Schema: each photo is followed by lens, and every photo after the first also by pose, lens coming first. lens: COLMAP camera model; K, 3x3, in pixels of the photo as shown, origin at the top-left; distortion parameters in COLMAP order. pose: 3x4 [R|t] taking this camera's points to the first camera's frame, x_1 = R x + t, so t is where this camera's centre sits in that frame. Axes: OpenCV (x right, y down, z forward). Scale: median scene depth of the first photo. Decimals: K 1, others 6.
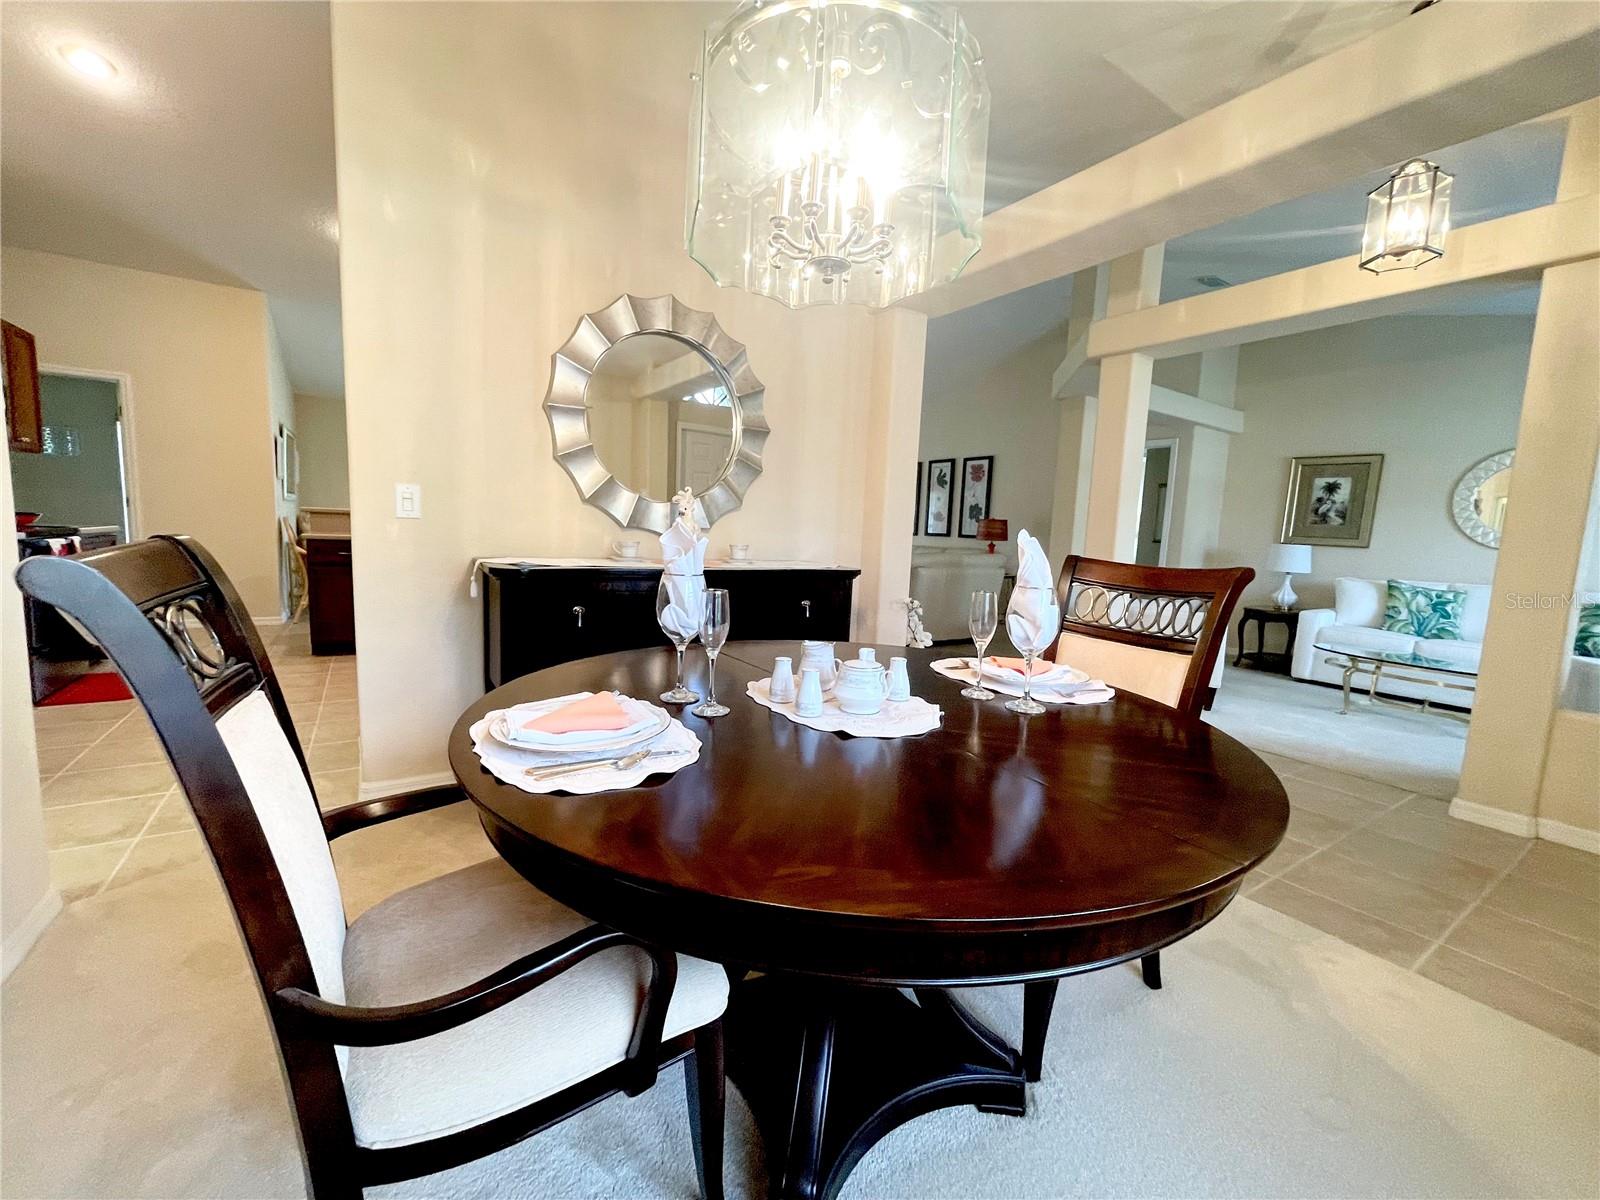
lens RADIAL K [[630.7, 0, 799.7], [0, 630.7, 598.4], [0, 0, 1]] dist [-0.003745, 0.001668]
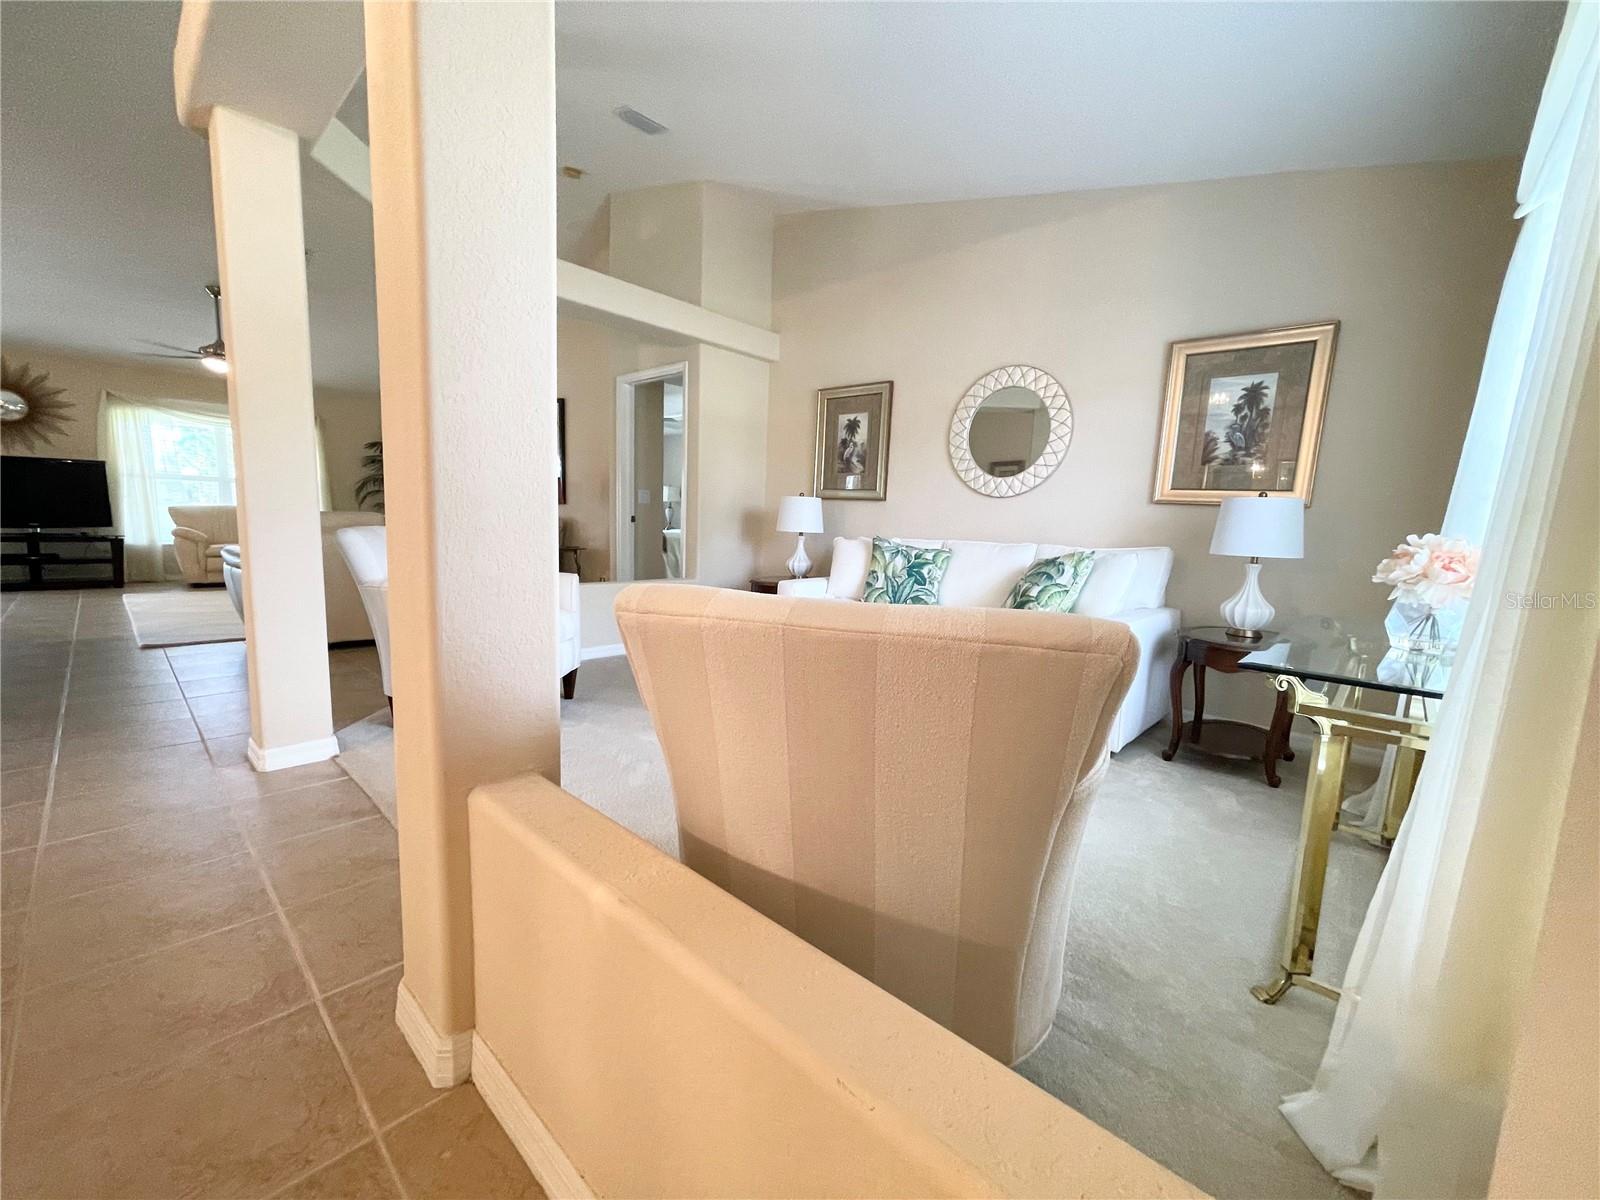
lens RADIAL K [[630.7, 0, 800.5], [0, 630.7, 605.9], [0, 0, 1]] dist [-0.003745, 0.001668]
pose [[0.971063, -0.038260, 0.235739, 1.126644], [0.031562, 0.998985, 0.032126, 0.046375], [-0.236729, -0.023756, 0.971285, 0.449371]]
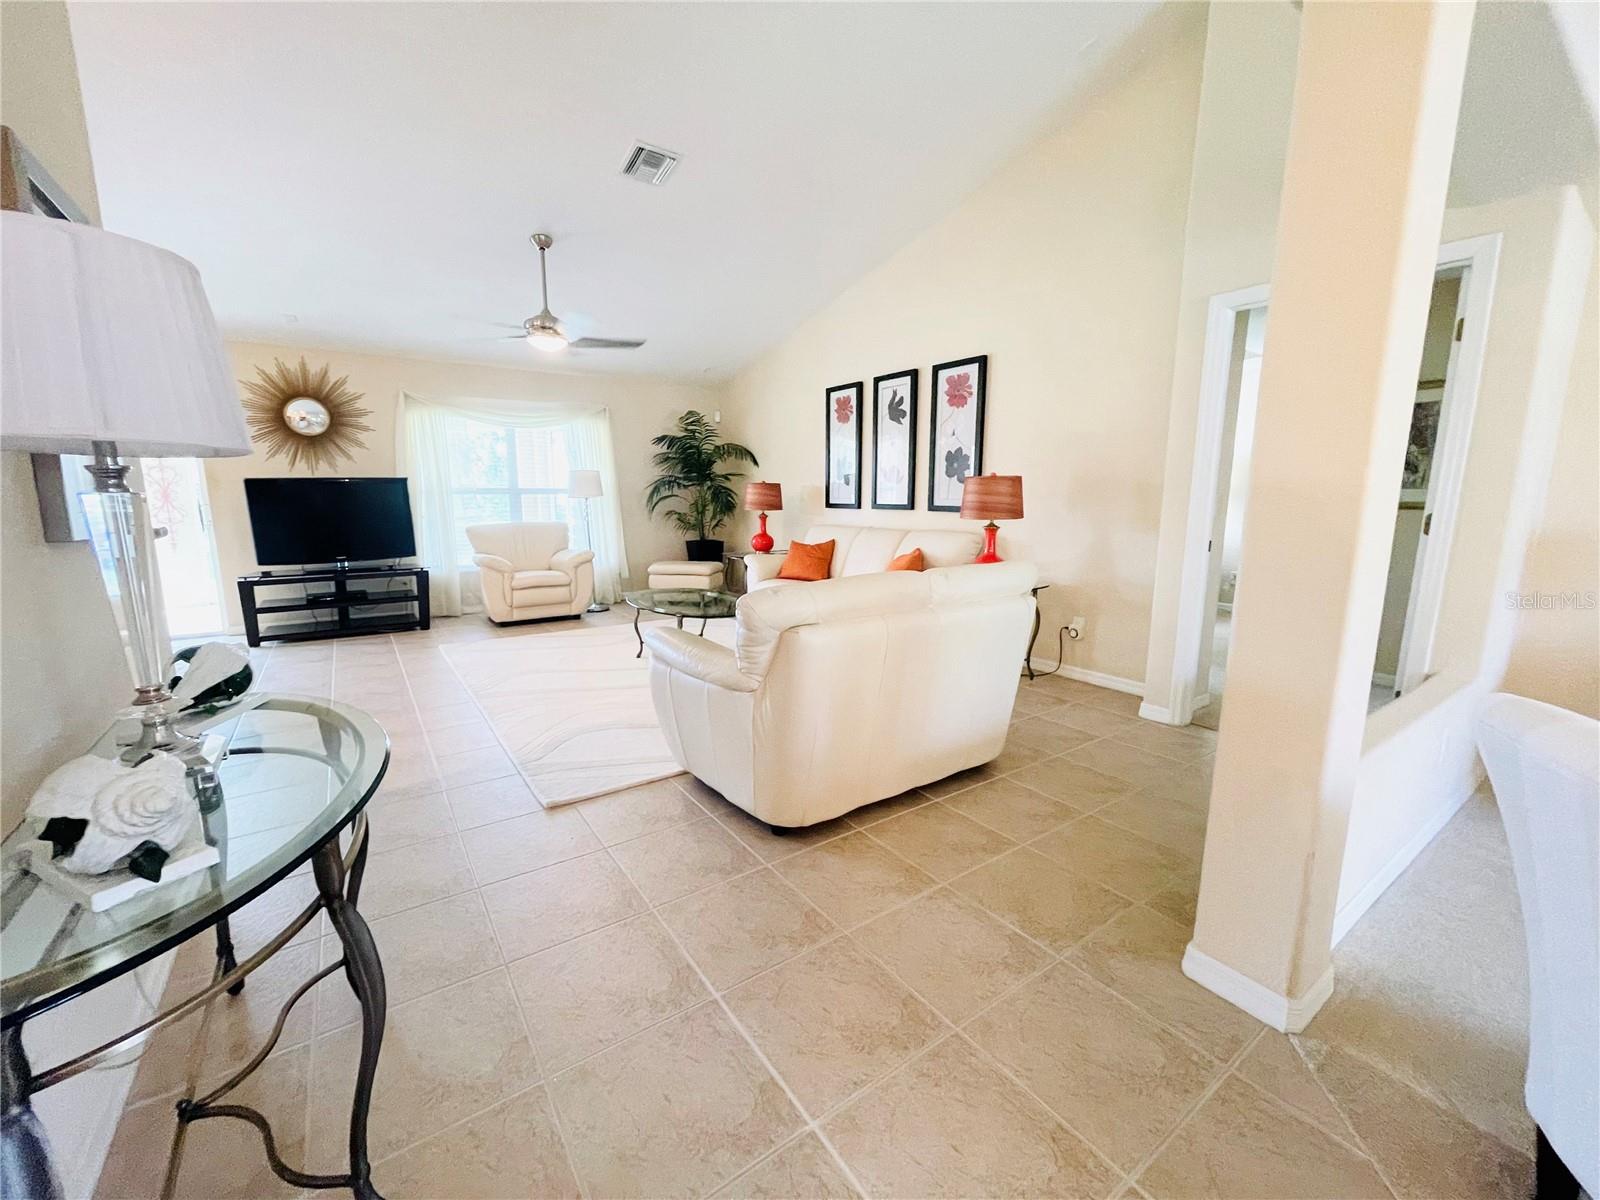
lens RADIAL K [[630.7, 0, 804.3], [0, 630.7, 599.4], [0, 0, 1]] dist [-0.003745, 0.001668]
pose [[0.998401, -0.049221, 0.027795, 0.366044], [0.047627, 0.997330, 0.055351, -0.164760], [-0.030445, -0.053939, 0.998080, 1.321098]]
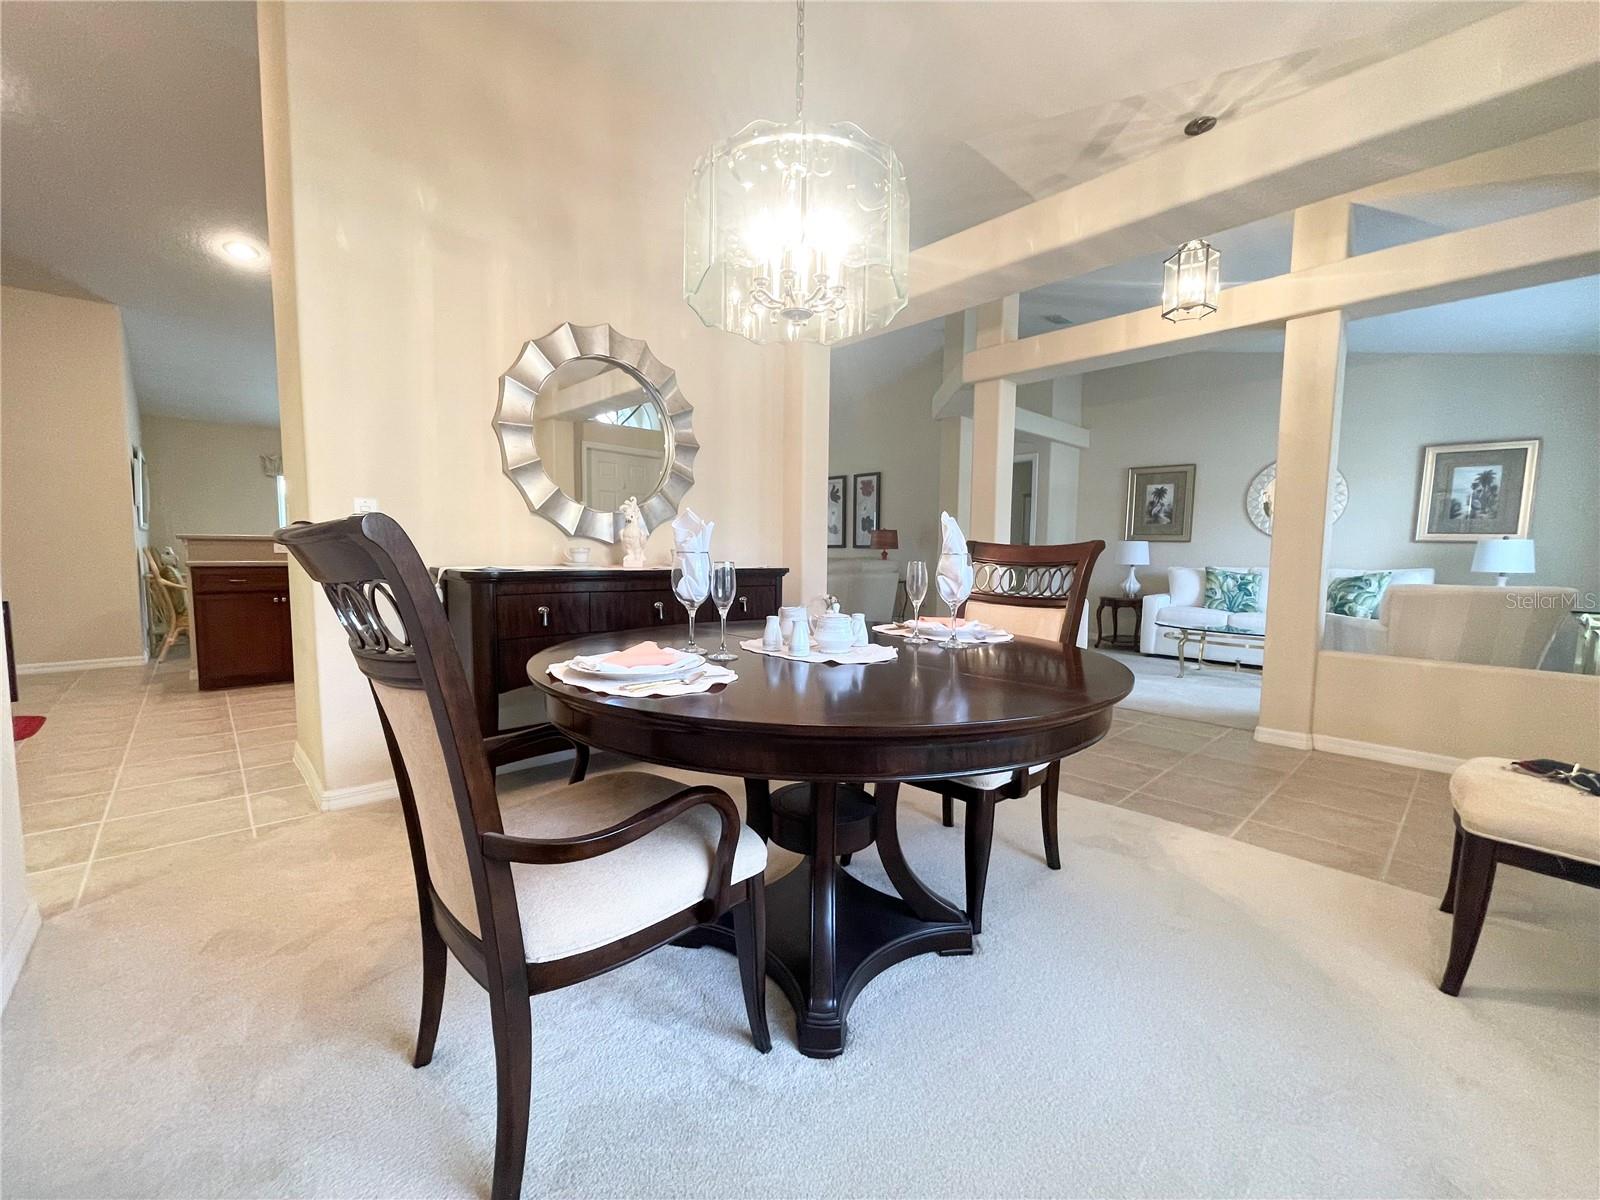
lens RADIAL K [[630.7, 0, 797.1], [0, 630.7, 600.0], [0, 0, 1]] dist [-0.003745, 0.001668]
pose [[0.984774, -0.048276, 0.167003, -0.075279], [0.053190, 0.998270, -0.025075, 0.038341], [-0.165503, 0.033576, 0.985638, -0.104615]]
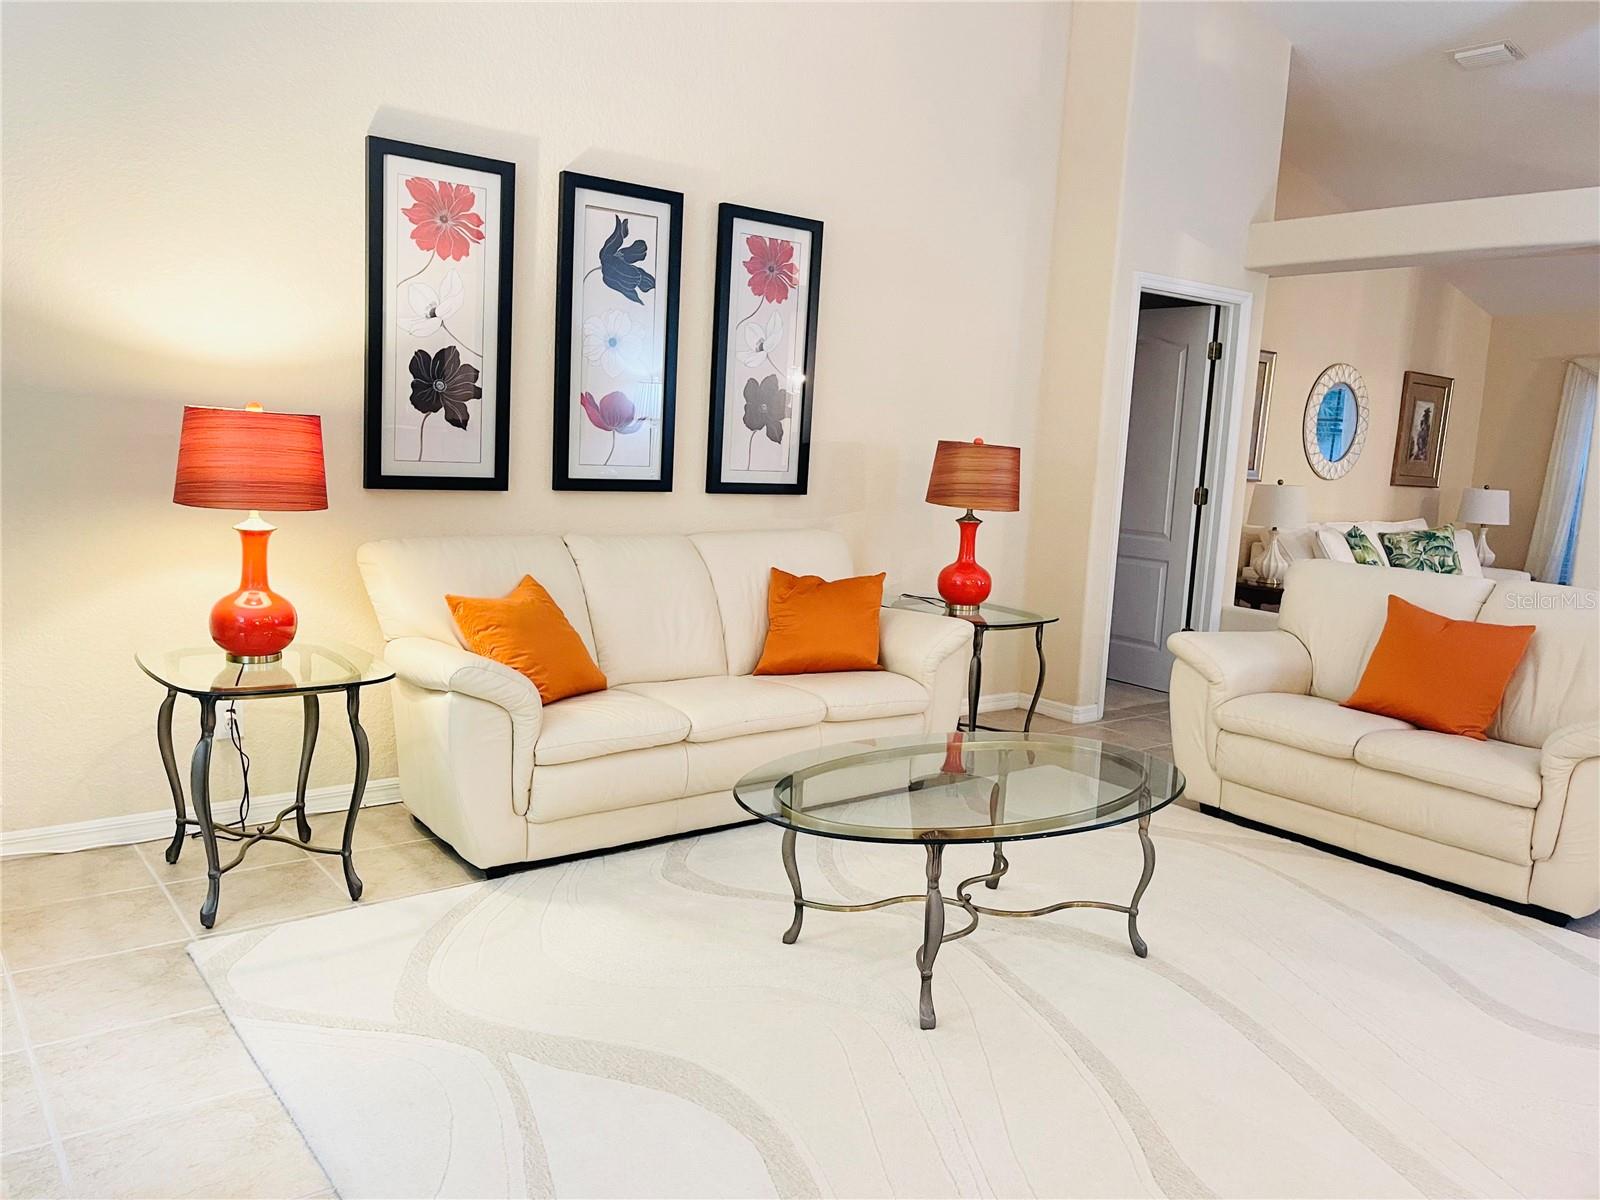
lens RADIAL K [[1208.0, 0, 811.7], [0, 1208.0, 597.5], [0, 0, 1]] dist [0.042445, -0.034503]
pose [[-0.057639, -0.174019, 0.983054, -0.850816], [0.065193, 0.981933, 0.177643, -0.431895], [-0.996207, 0.074328, -0.045253, 2.959697]]
